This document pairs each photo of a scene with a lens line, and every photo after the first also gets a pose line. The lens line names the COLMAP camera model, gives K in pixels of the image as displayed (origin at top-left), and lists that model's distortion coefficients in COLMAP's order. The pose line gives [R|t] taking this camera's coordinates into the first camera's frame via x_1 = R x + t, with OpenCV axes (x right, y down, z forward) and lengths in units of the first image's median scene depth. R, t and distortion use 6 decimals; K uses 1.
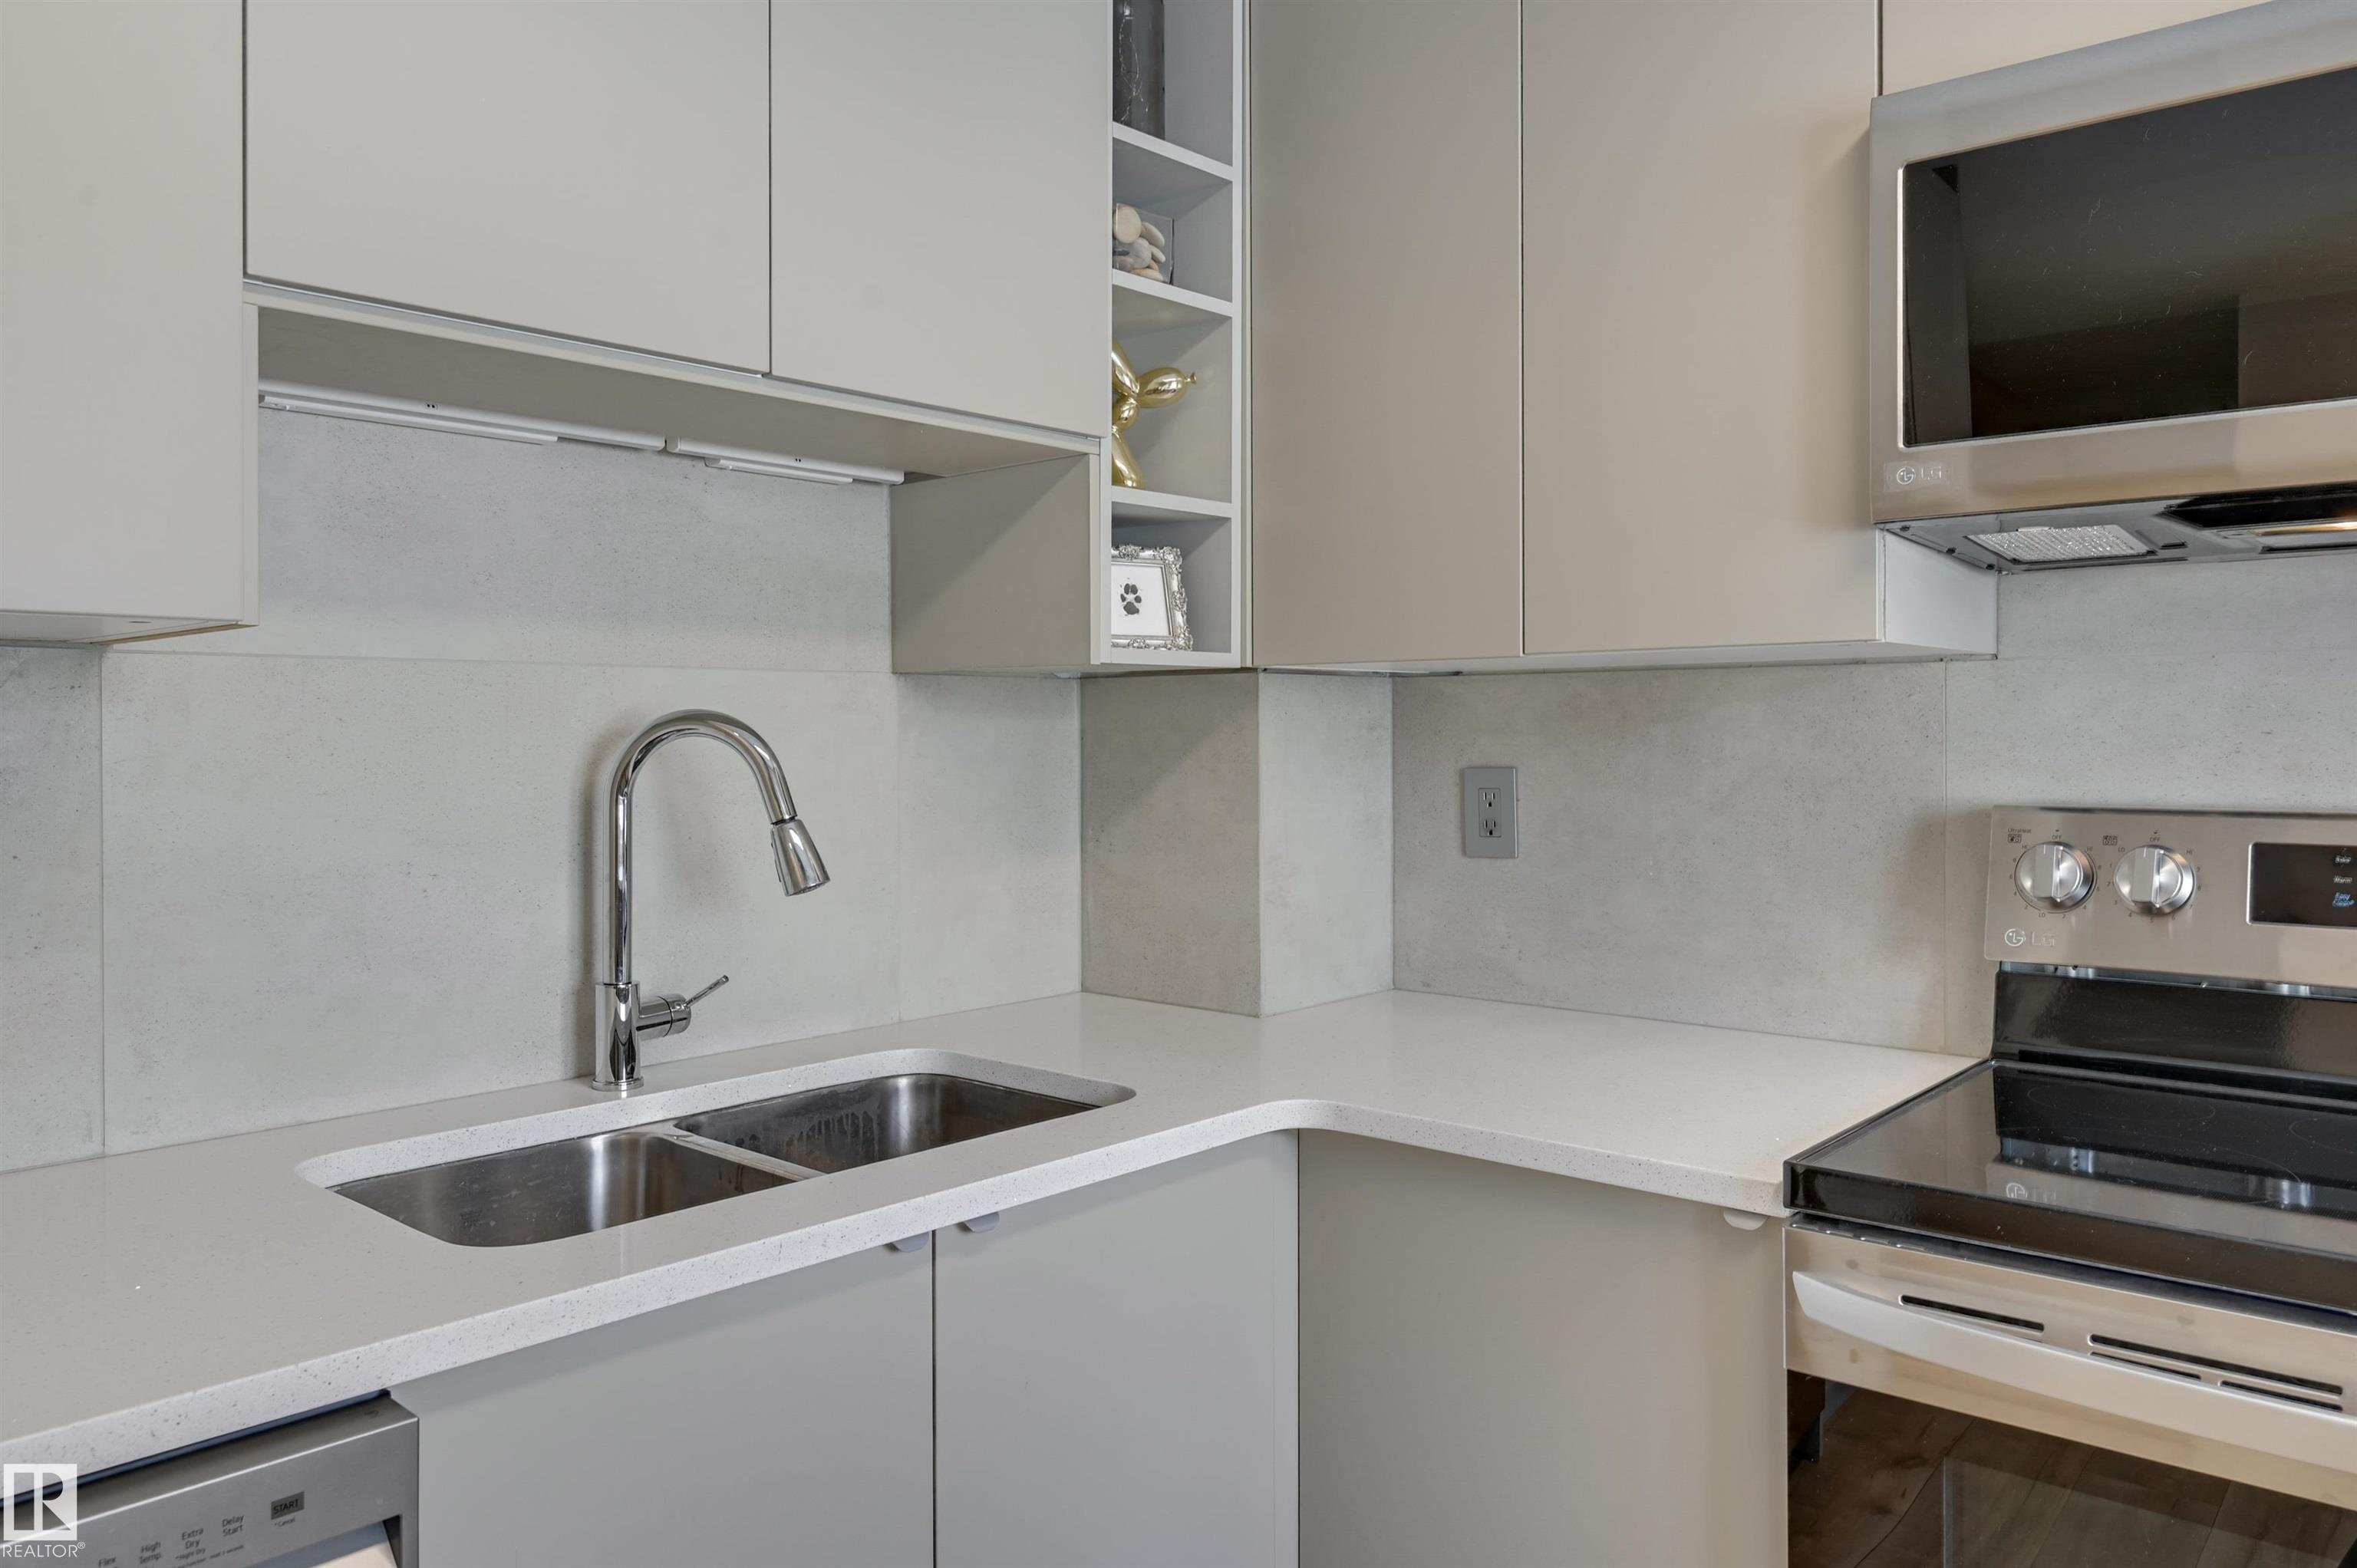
lens RADIAL K [[1647.3, 0, 1151.7], [0, 1647.3, 742.4], [0, 0, 1]] dist [-0.001143, -0.001702]
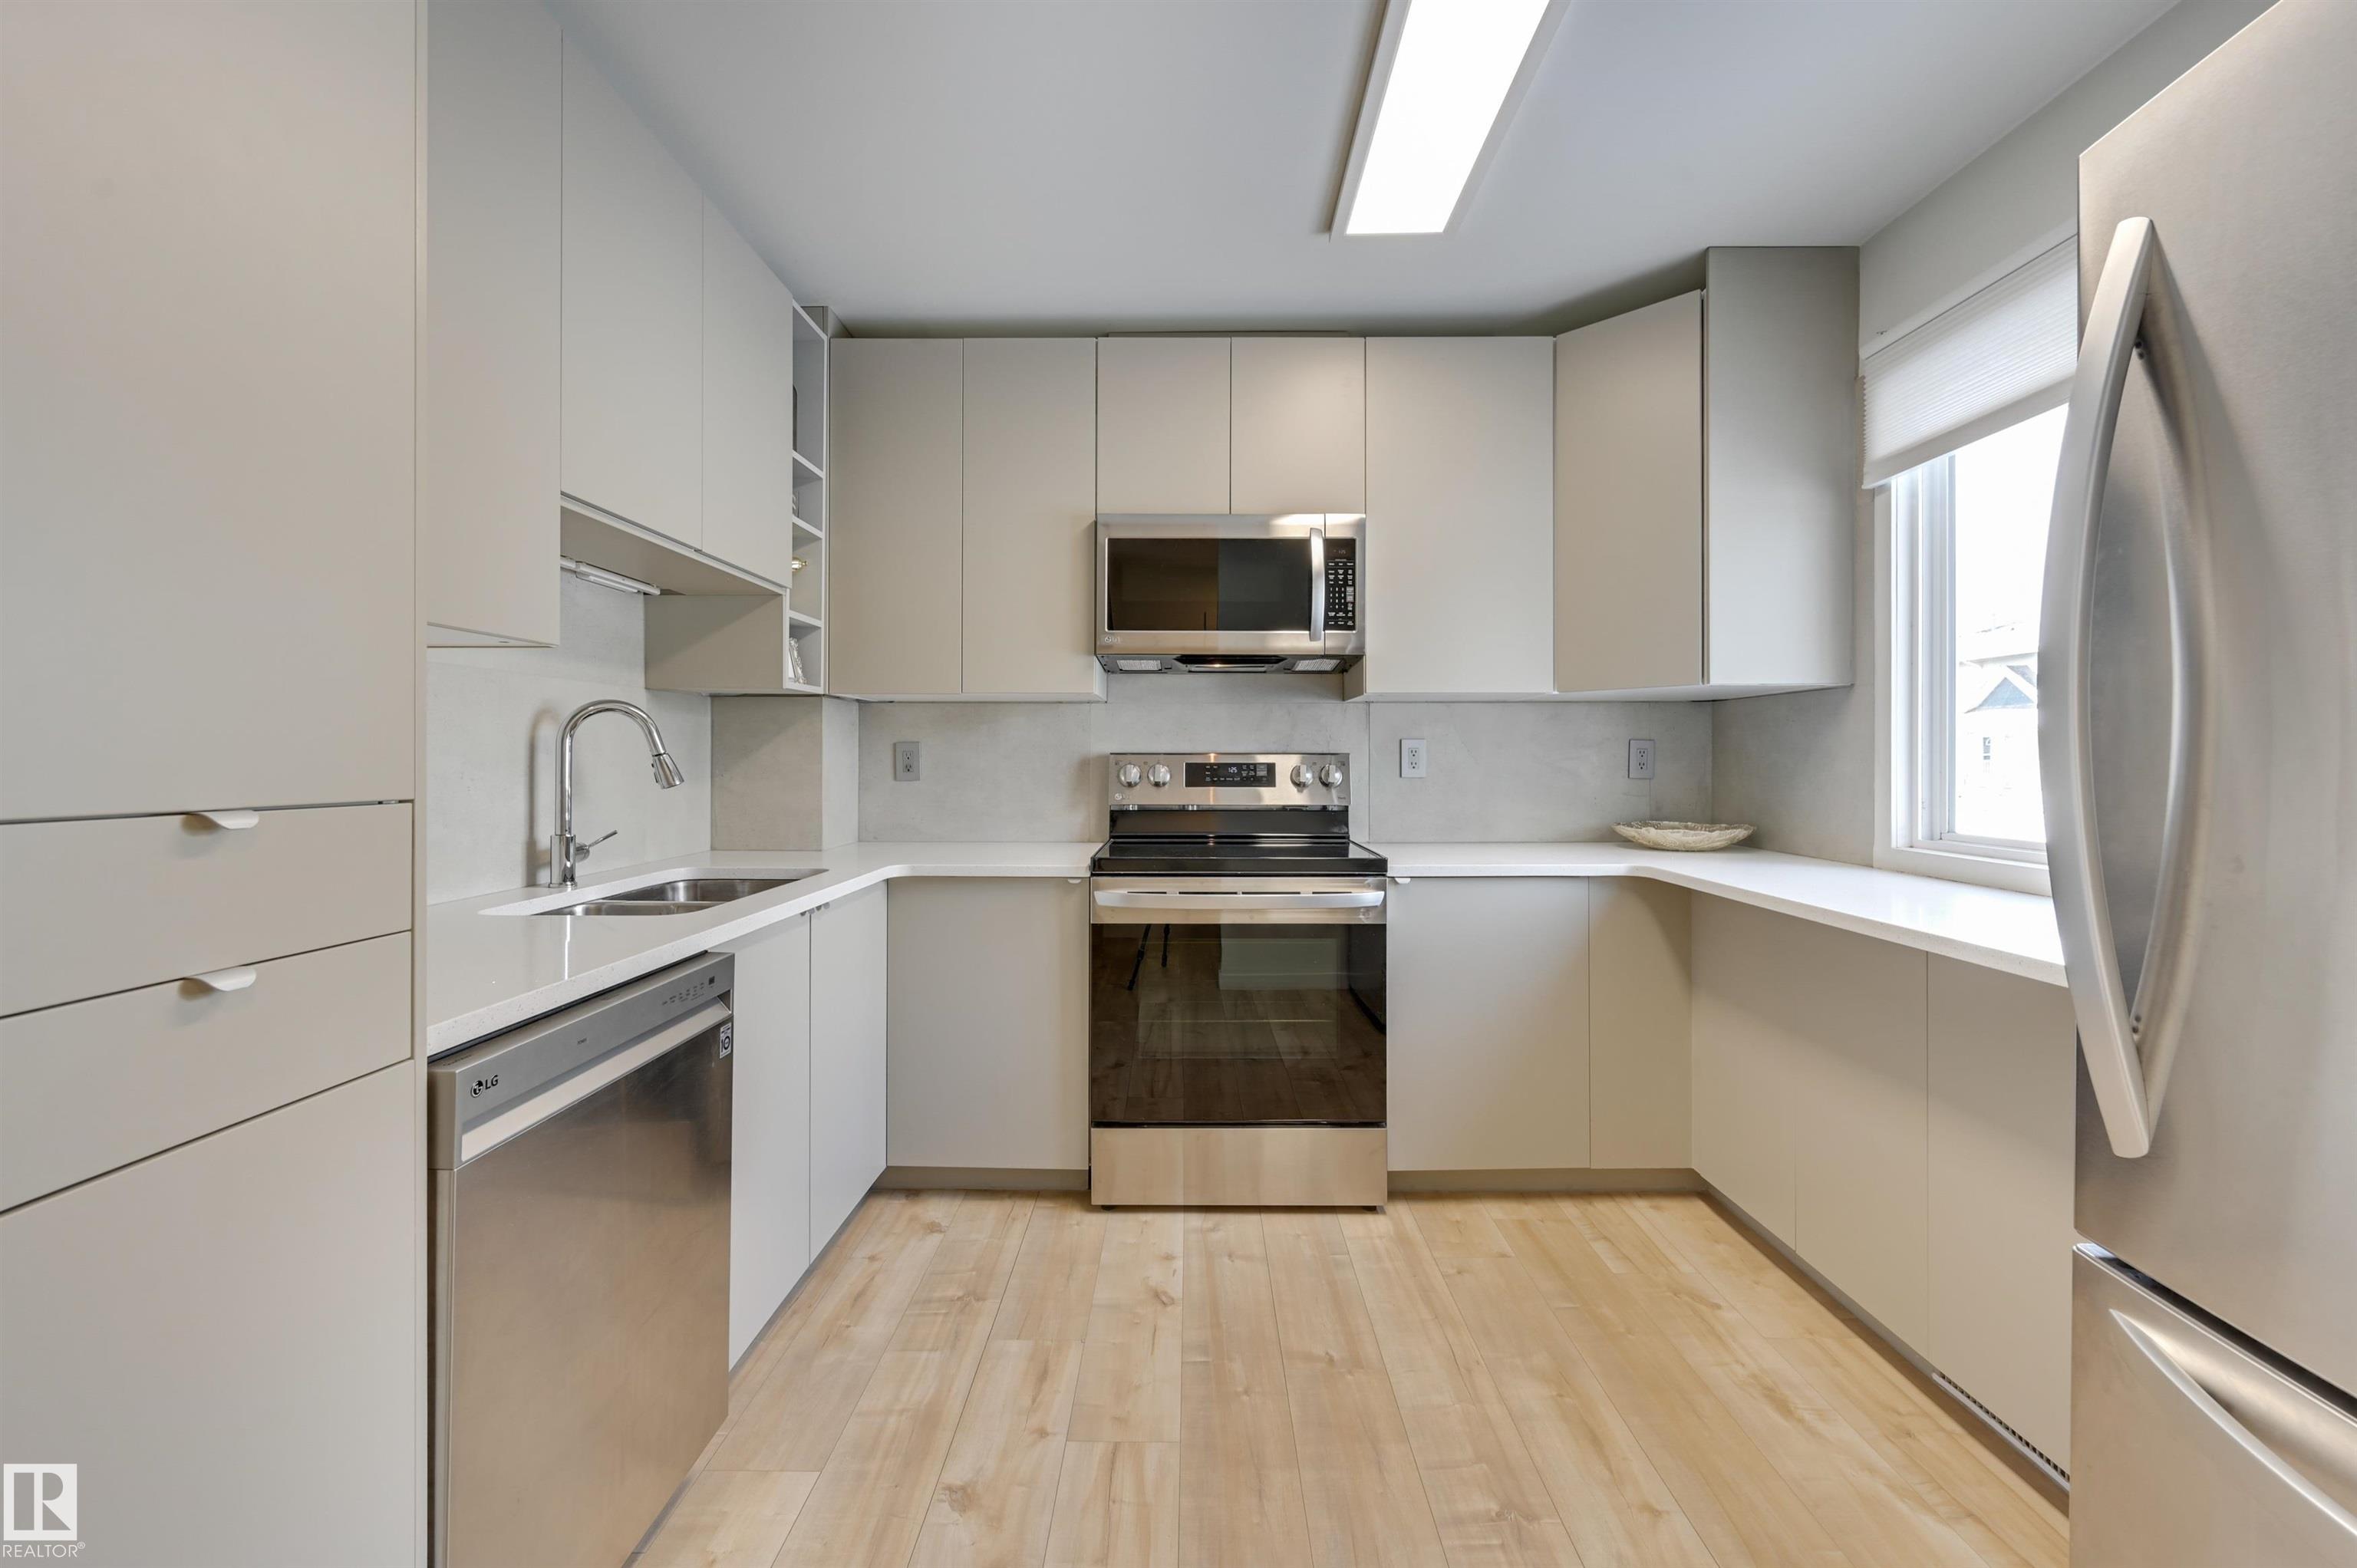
lens RADIAL K [[972.4, 0, 1173.6], [0, 972.4, 751.6], [0, 0, 1]] dist [-0.001182, -0.000020]
pose [[0.751294, 0.011134, 0.659874, -0.496198], [-0.002568, 0.999899, -0.013947, 0.054758], [-0.659963, 0.008784, 0.751247, -0.339641]]
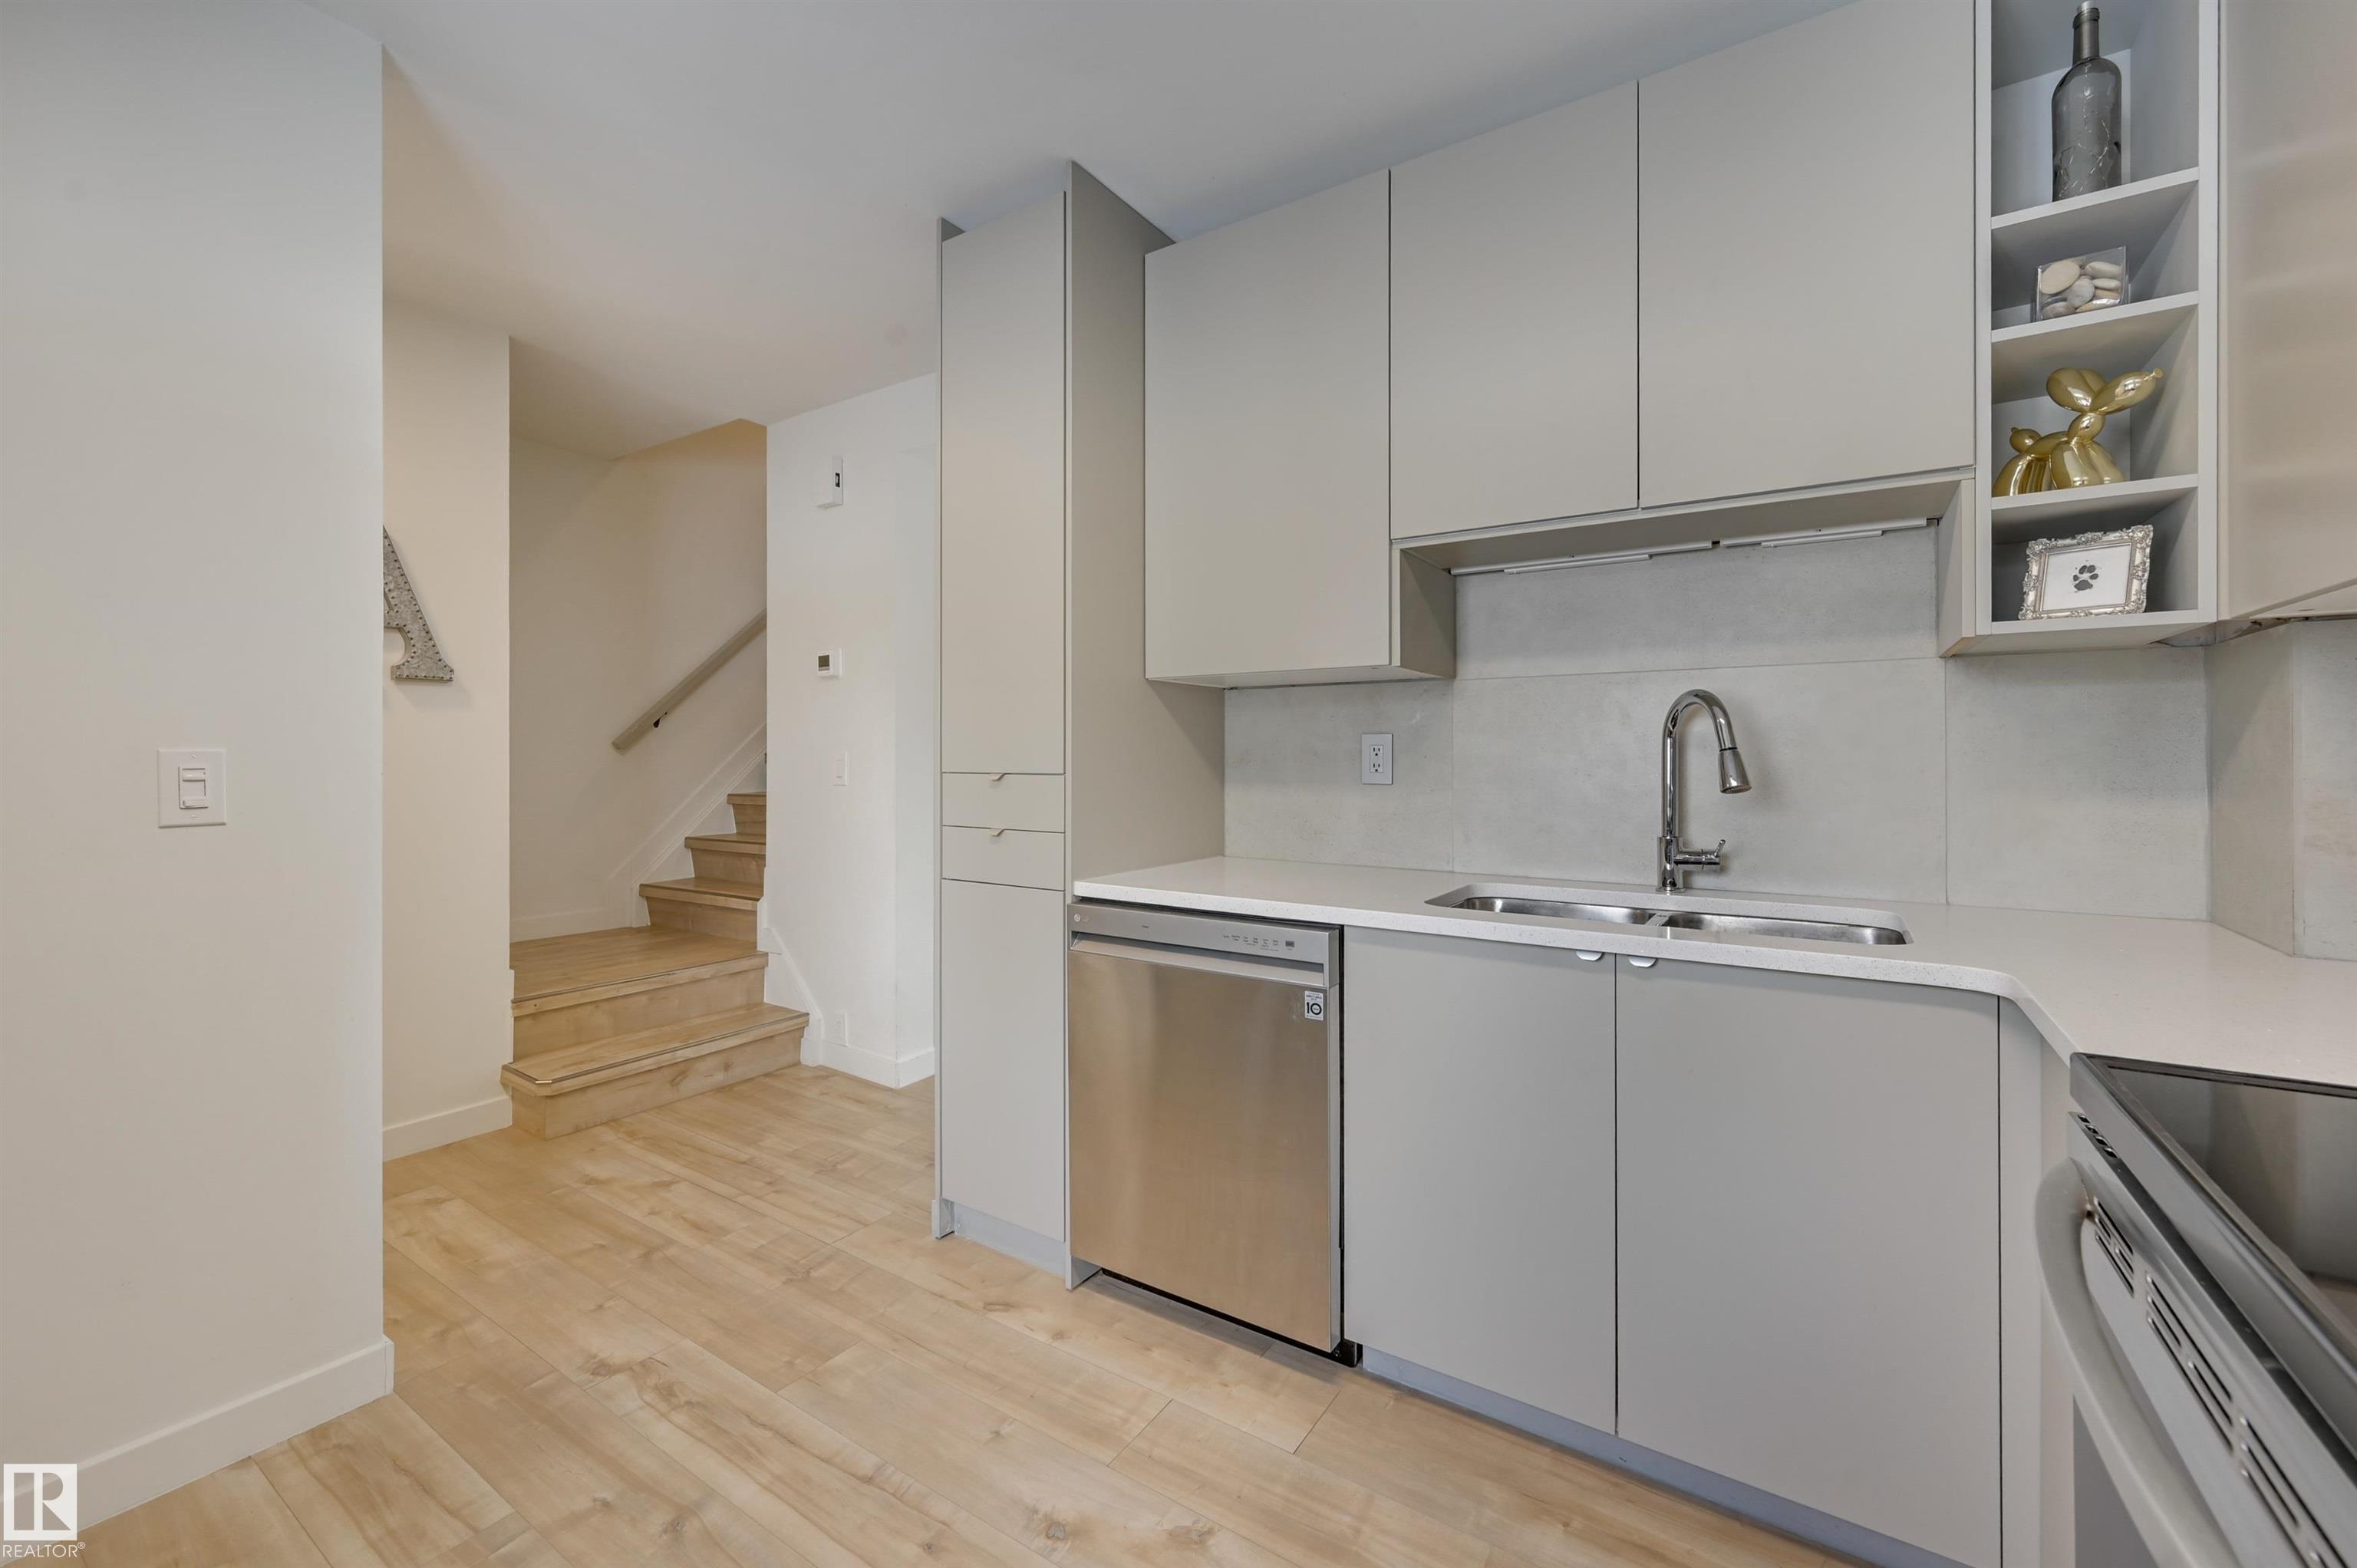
lens RADIAL K [[952.8, 0, 1159.7], [0, 952.8, 762.2], [0, 0, 1]] dist [0.001074, 0.000102]
pose [[0.147031, 0.010604, -0.989075, 0.611994], [-0.007867, 0.999923, 0.009551, 0.049602], [0.989101, 0.006376, 0.147103, 0.237228]]
